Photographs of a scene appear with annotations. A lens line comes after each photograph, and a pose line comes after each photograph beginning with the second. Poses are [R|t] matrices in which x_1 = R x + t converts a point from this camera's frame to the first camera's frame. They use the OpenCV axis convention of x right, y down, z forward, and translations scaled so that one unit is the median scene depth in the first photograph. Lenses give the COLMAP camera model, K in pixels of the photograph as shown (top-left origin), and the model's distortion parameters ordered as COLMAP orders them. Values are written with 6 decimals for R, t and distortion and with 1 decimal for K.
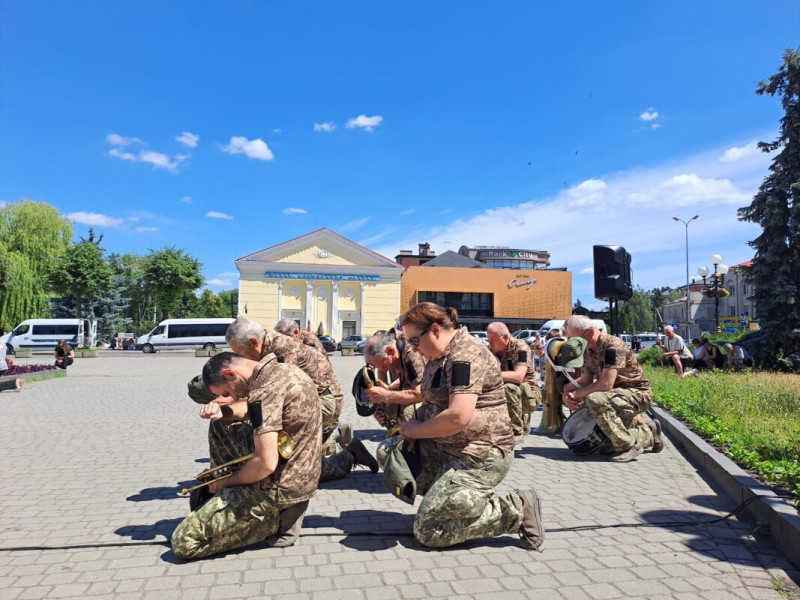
lens RADIAL K [[580.0, 0, 404.4], [0, 580.0, 285.5], [0, 0, 1]] dist [0.075731, -0.086410]
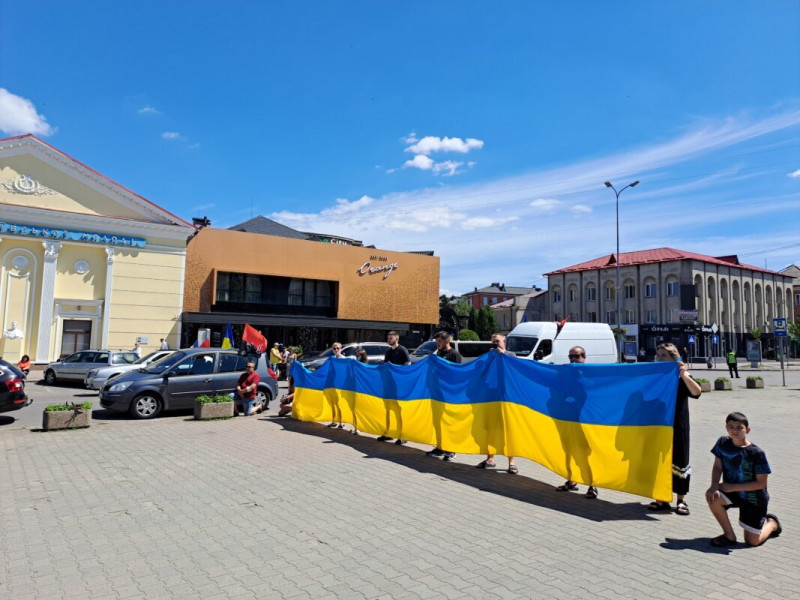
lens RADIAL K [[580.0, 0, 404.4], [0, 580.0, 285.5], [0, 0, 1]] dist [0.075731, -0.086410]
pose [[0.918576, 0.043536, 0.392840, -0.034716], [-0.038142, 0.999040, -0.021531, 0.030800], [-0.393400, 0.004795, 0.919355, 0.399708]]
